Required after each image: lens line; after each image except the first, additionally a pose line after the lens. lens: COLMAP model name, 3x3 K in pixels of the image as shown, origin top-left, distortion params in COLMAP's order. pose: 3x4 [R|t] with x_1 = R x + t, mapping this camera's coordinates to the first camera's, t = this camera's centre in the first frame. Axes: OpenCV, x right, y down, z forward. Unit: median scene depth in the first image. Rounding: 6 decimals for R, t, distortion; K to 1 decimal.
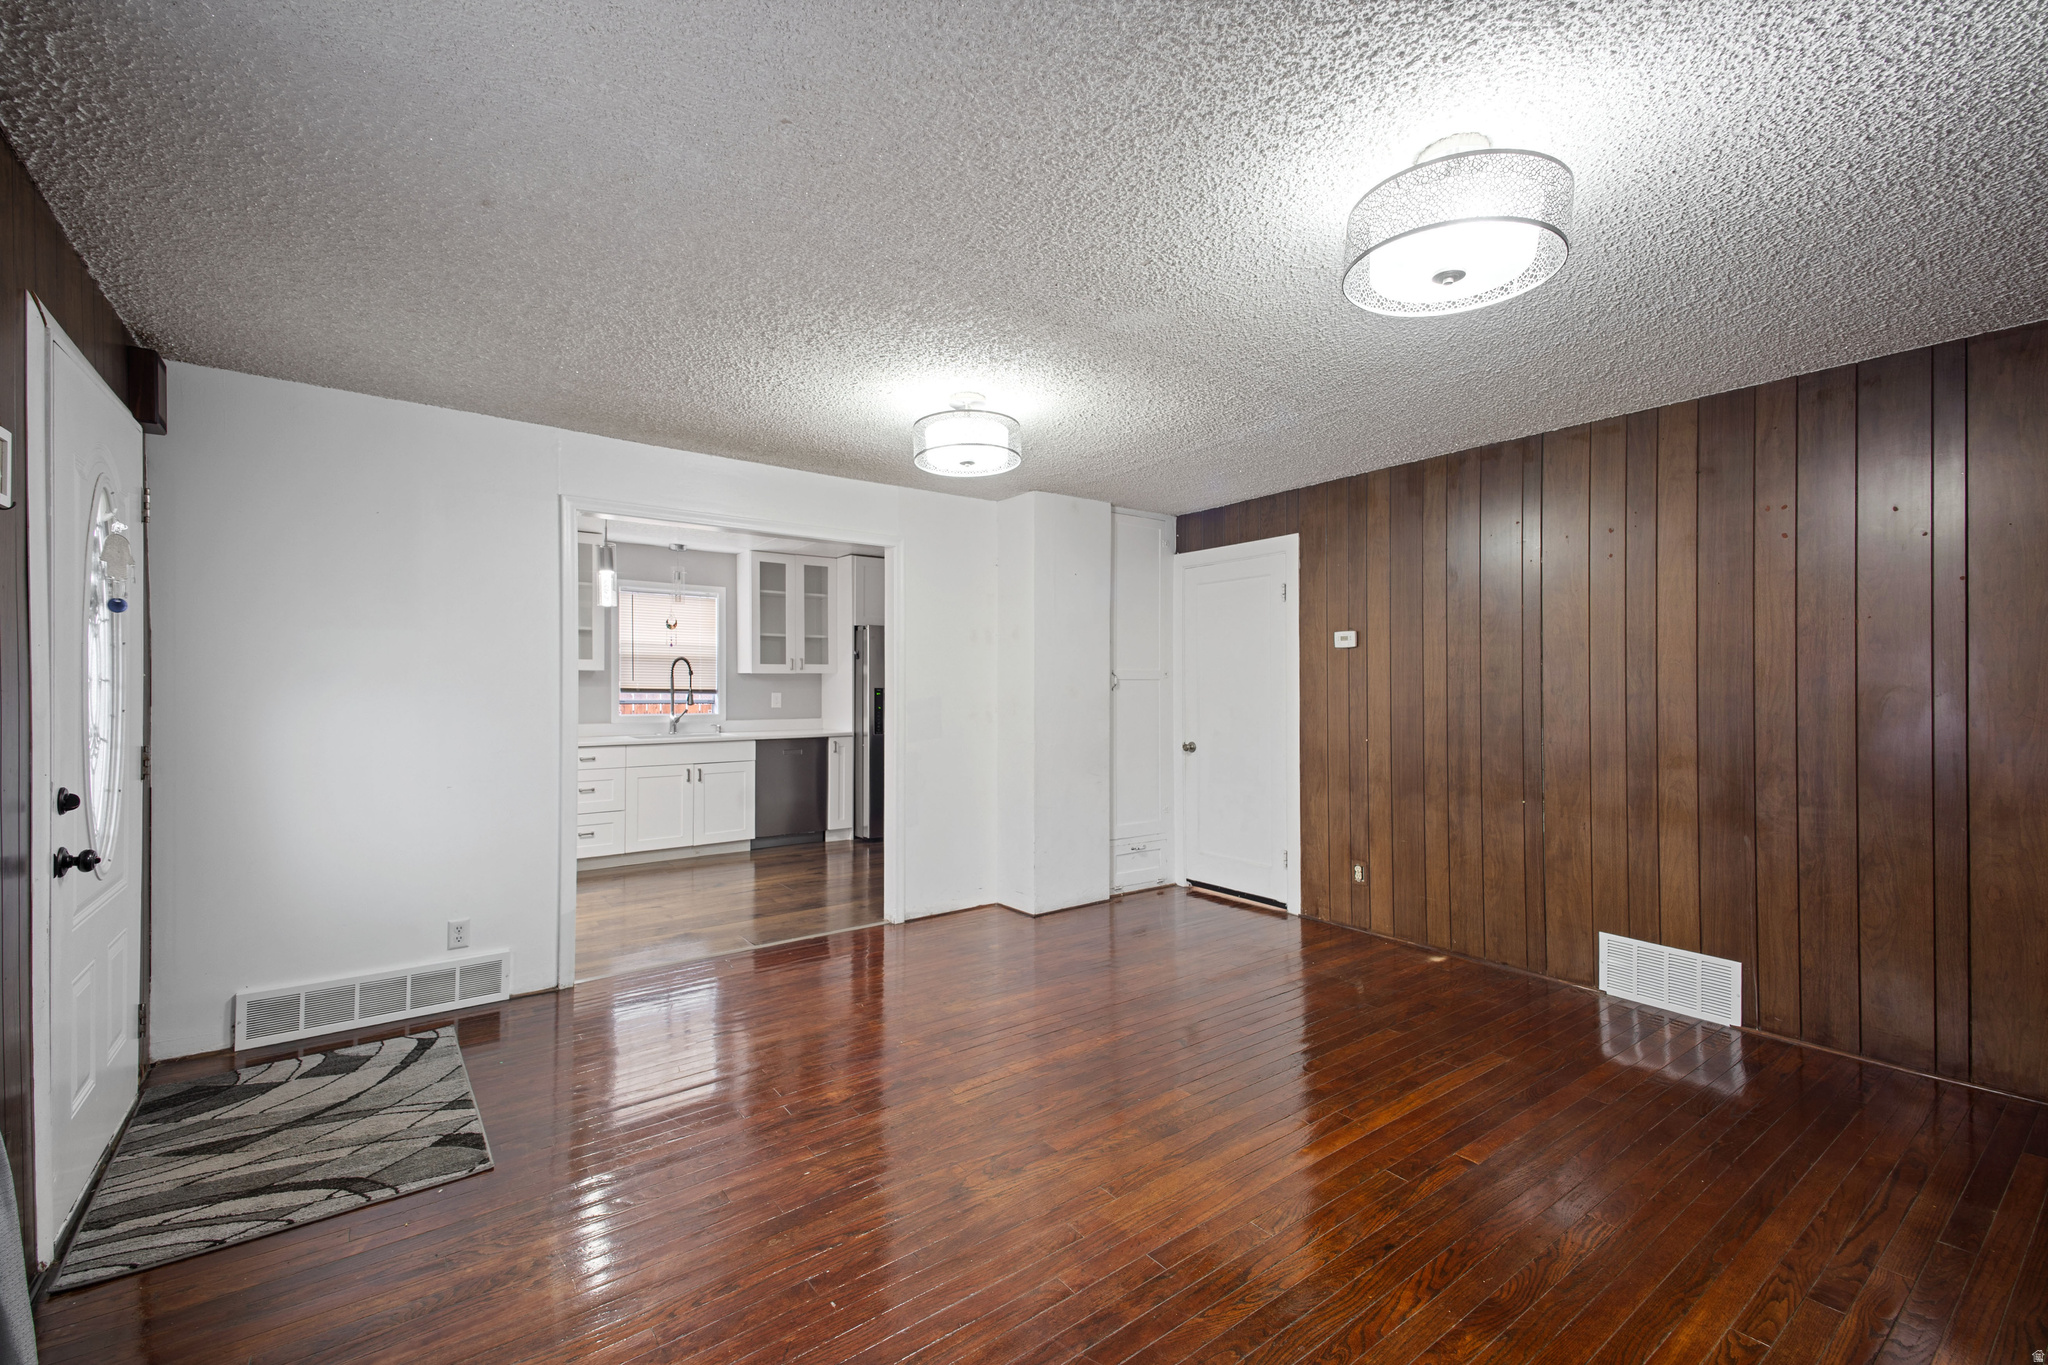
lens RADIAL K [[882.4, 0, 1023.0], [0, 882.4, 685.8], [0, 0, 1]] dist [0.002259, -0.000232]
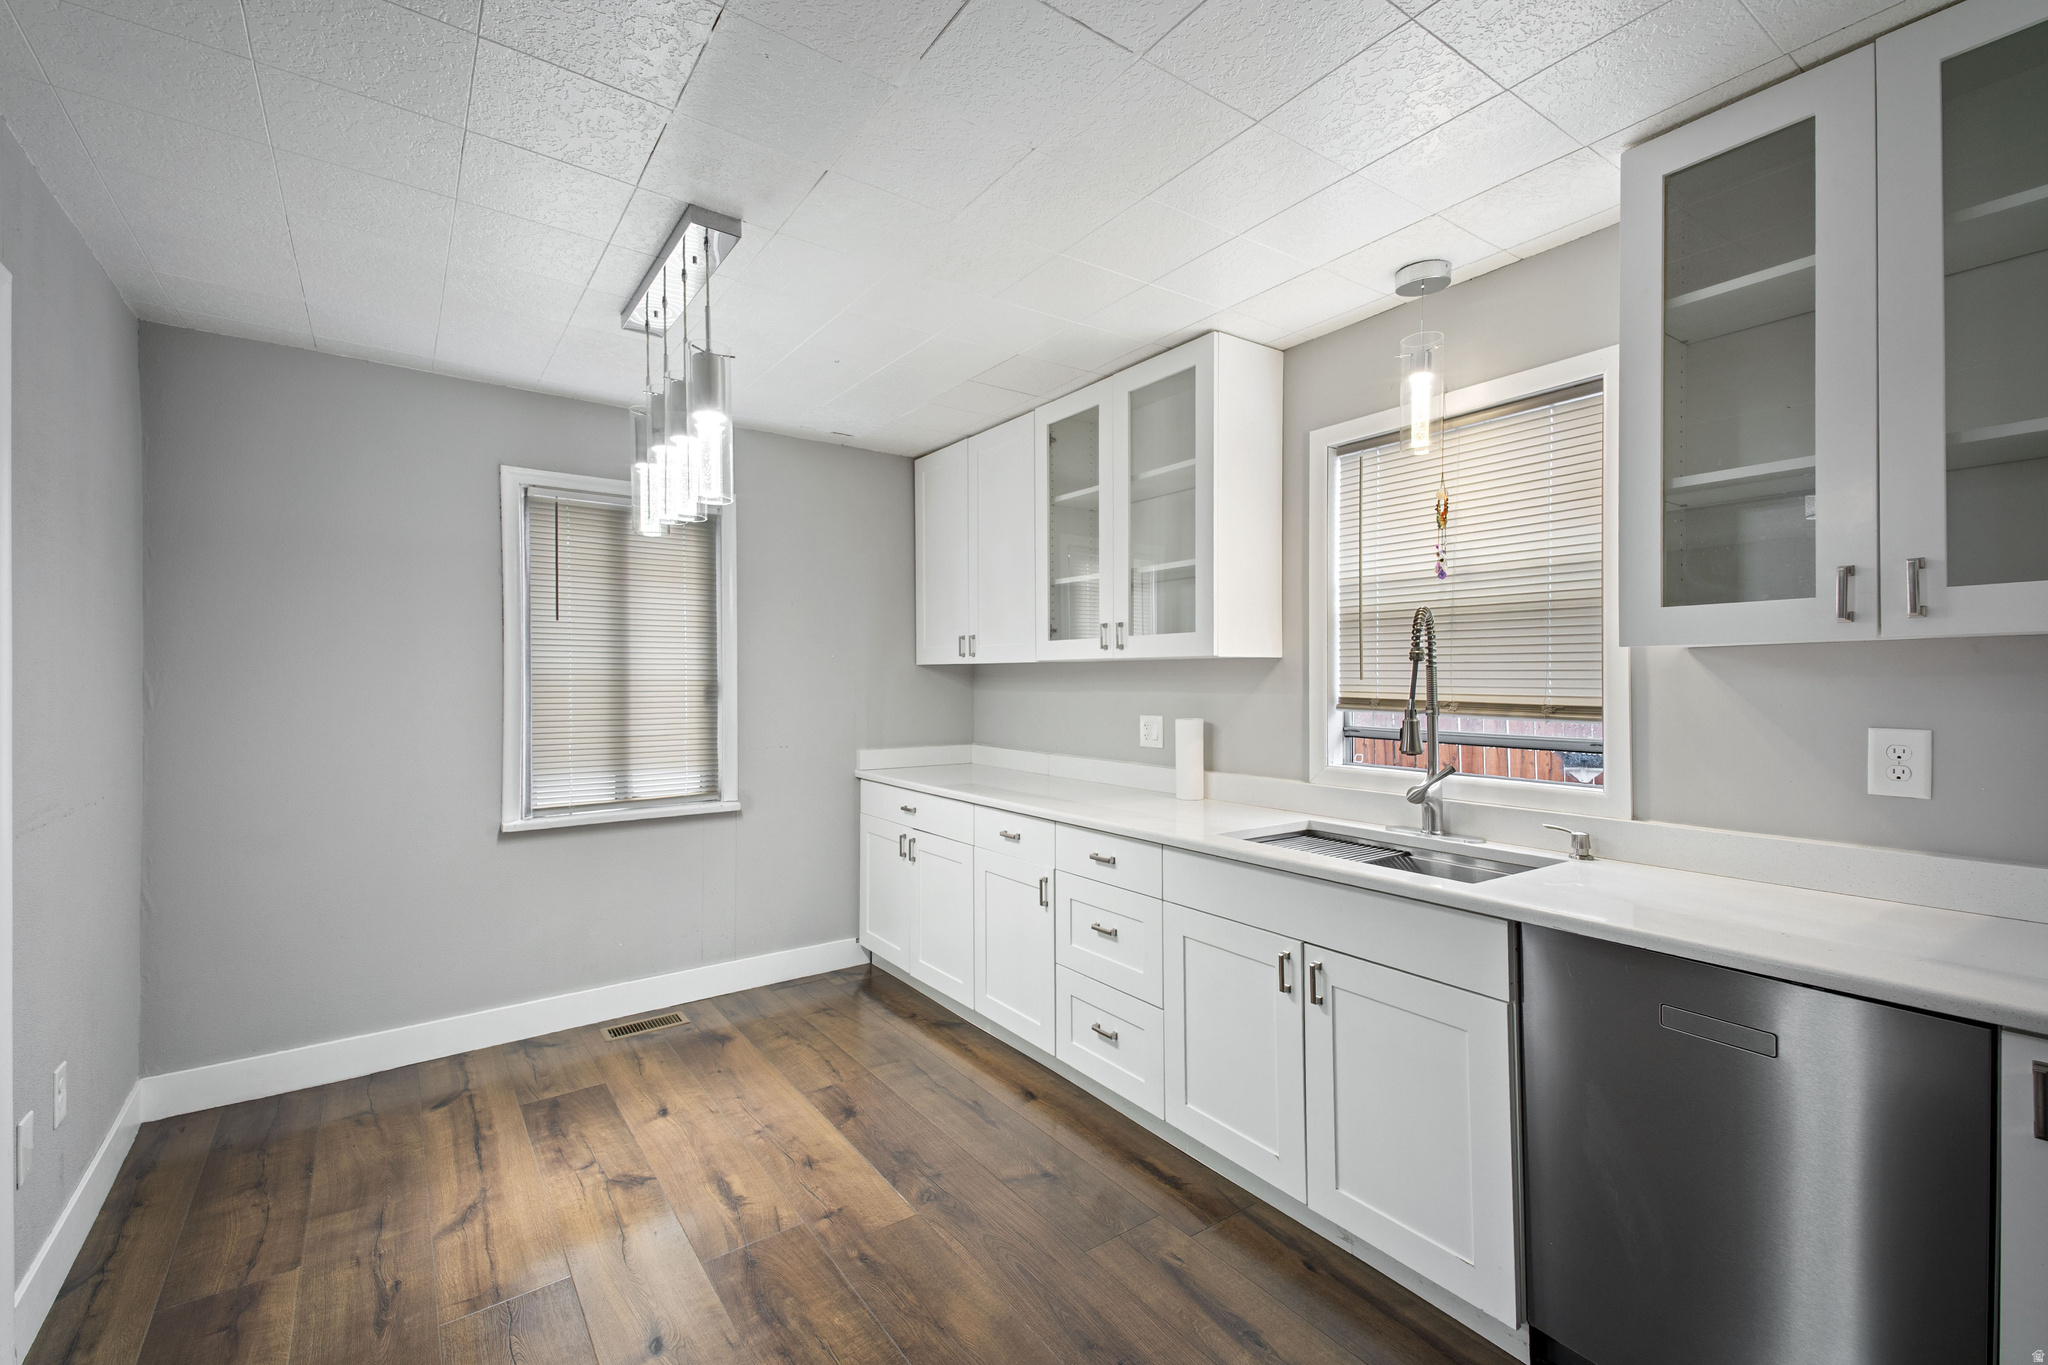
lens RADIAL K [[882.4, 0, 1023.0], [0, 882.4, 685.8], [0, 0, 1]] dist [0.002259, -0.000232]
pose [[-0.045278, 0.005041, -0.998962, -0.050439], [-0.001213, 0.999986, 0.005101, -0.004056], [0.998974, 0.001443, -0.045272, 0.853529]]
